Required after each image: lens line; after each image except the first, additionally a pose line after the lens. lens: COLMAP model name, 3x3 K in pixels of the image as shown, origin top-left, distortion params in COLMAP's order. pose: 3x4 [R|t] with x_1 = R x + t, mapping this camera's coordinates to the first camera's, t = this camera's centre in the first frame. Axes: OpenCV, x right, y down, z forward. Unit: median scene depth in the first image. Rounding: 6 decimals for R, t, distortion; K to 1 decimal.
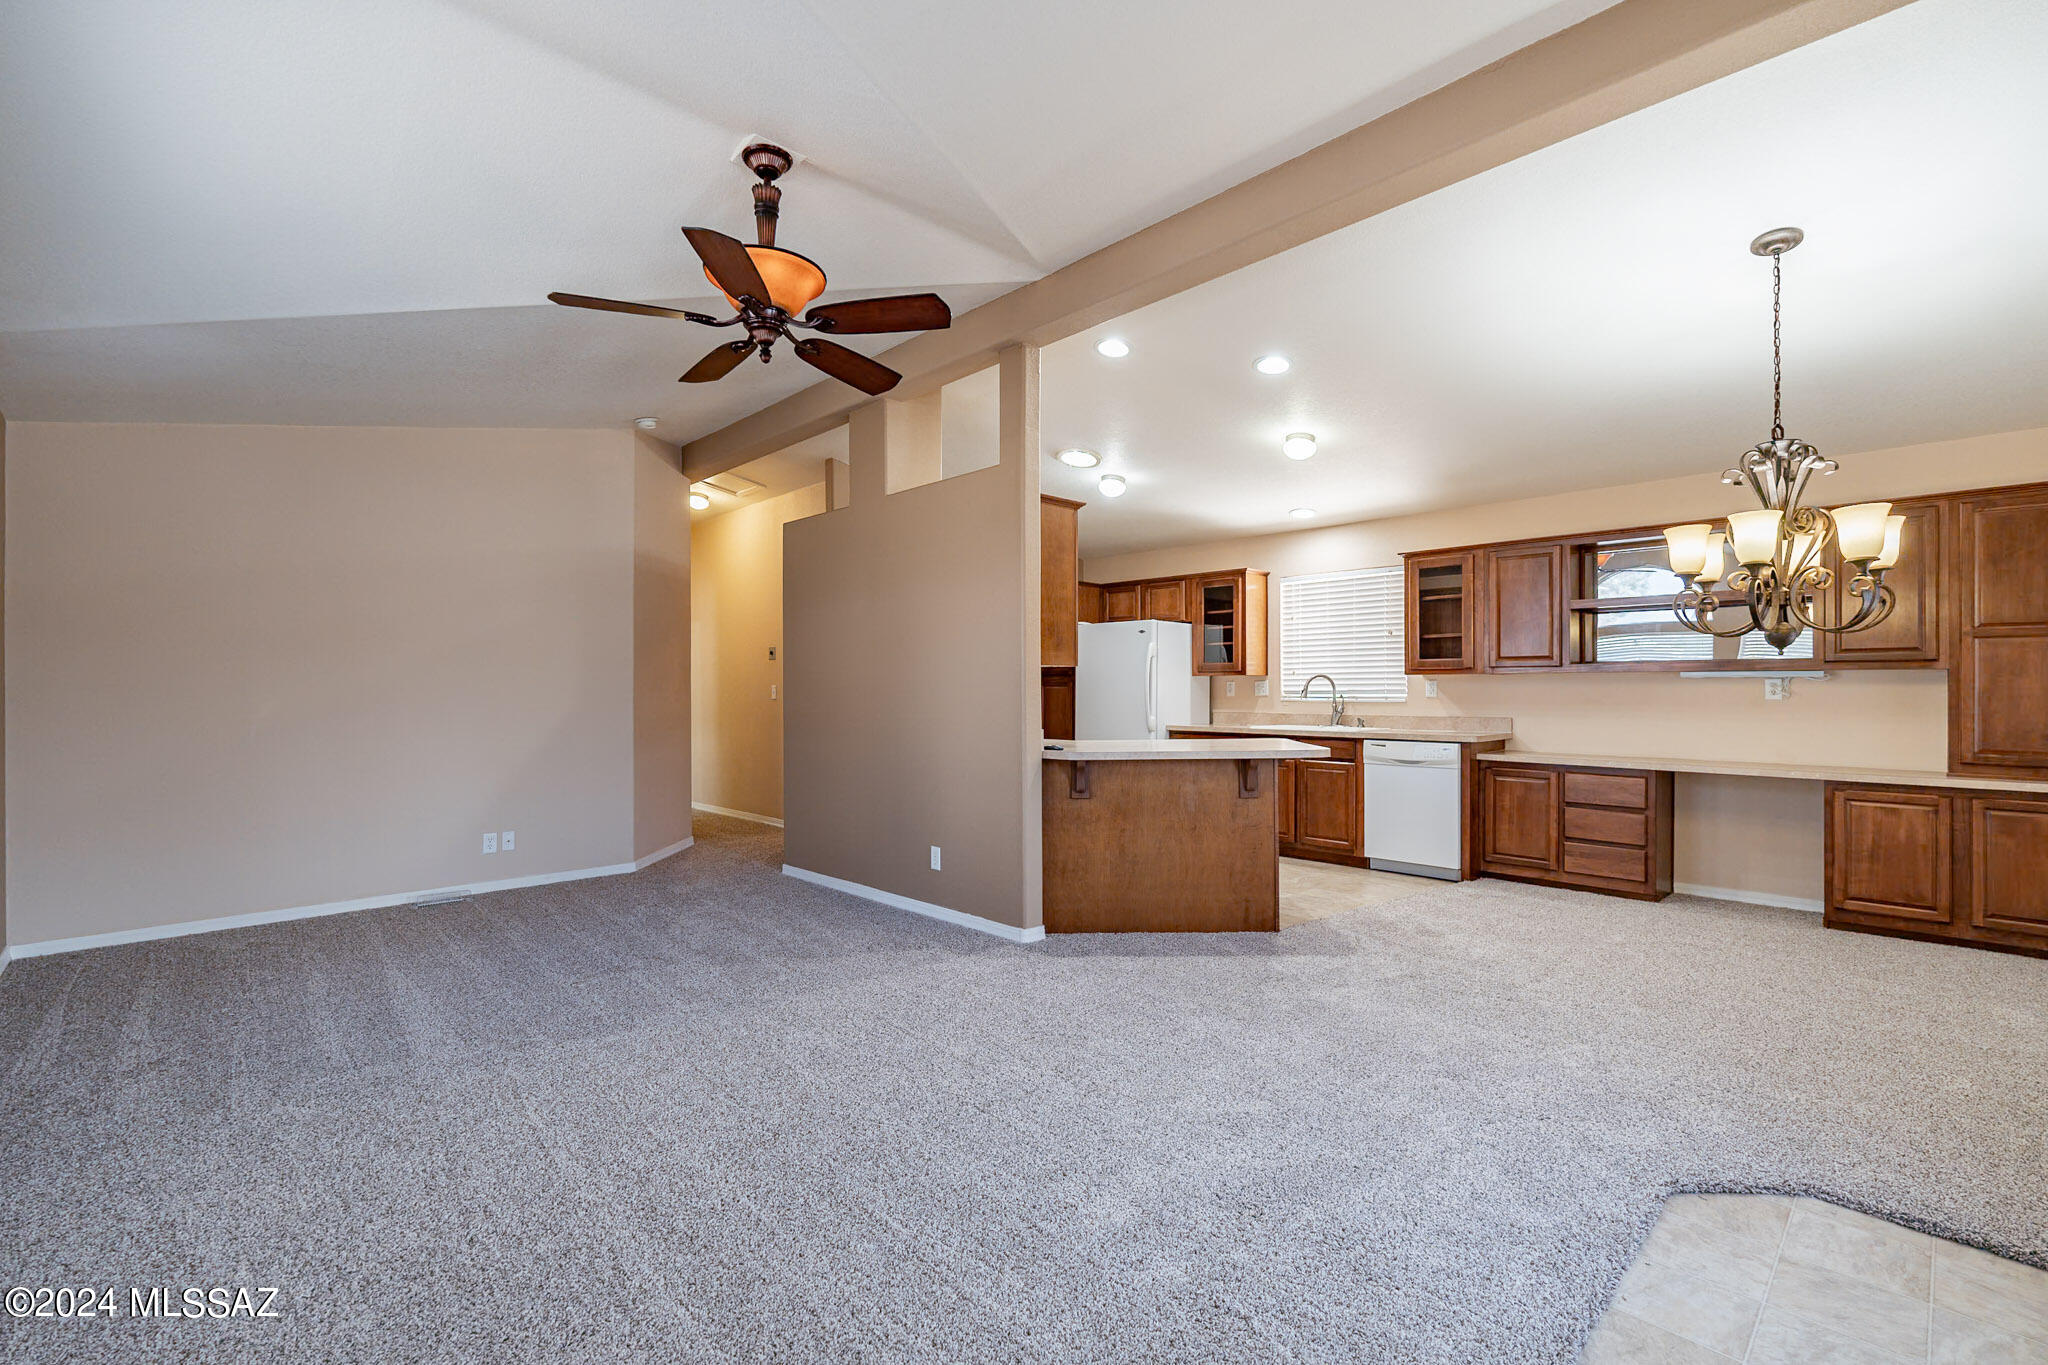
lens RADIAL K [[905.8, 0, 1016.8], [0, 905.8, 687.0], [0, 0, 1]] dist [0.001711, 0.000003]
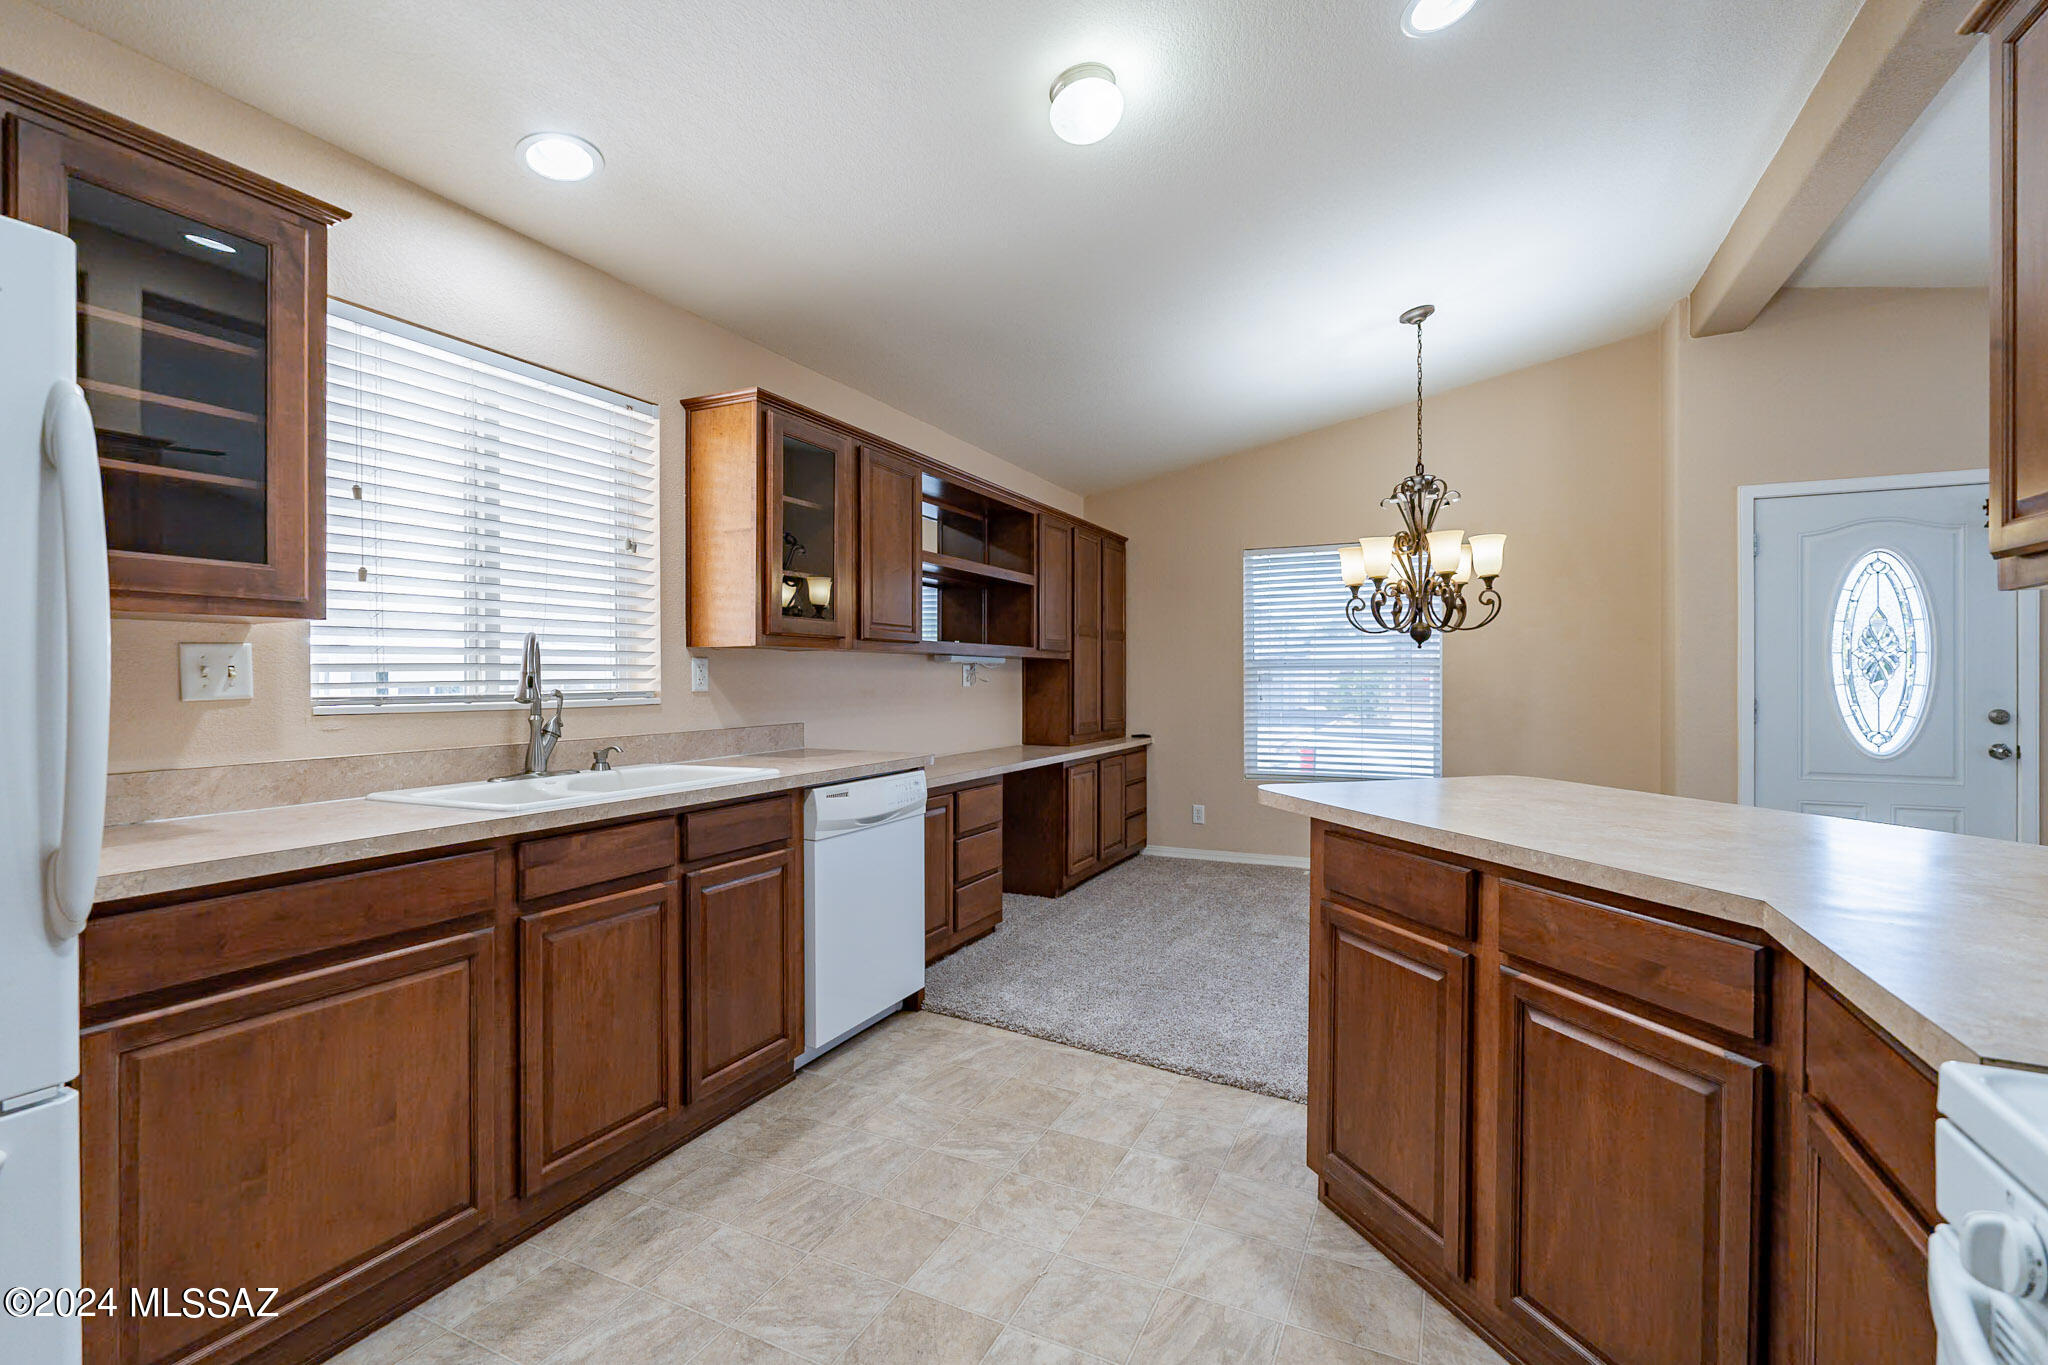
lens RADIAL K [[905.8, 0, 1016.8], [0, 905.8, 687.0], [0, 0, 1]] dist [0.001711, 0.000003]
pose [[-0.349086, -0.012536, 0.937007, -0.077197], [-0.005989, 0.999920, 0.011147, 0.003052], [-0.937072, -0.001720, -0.349133, 1.196356]]
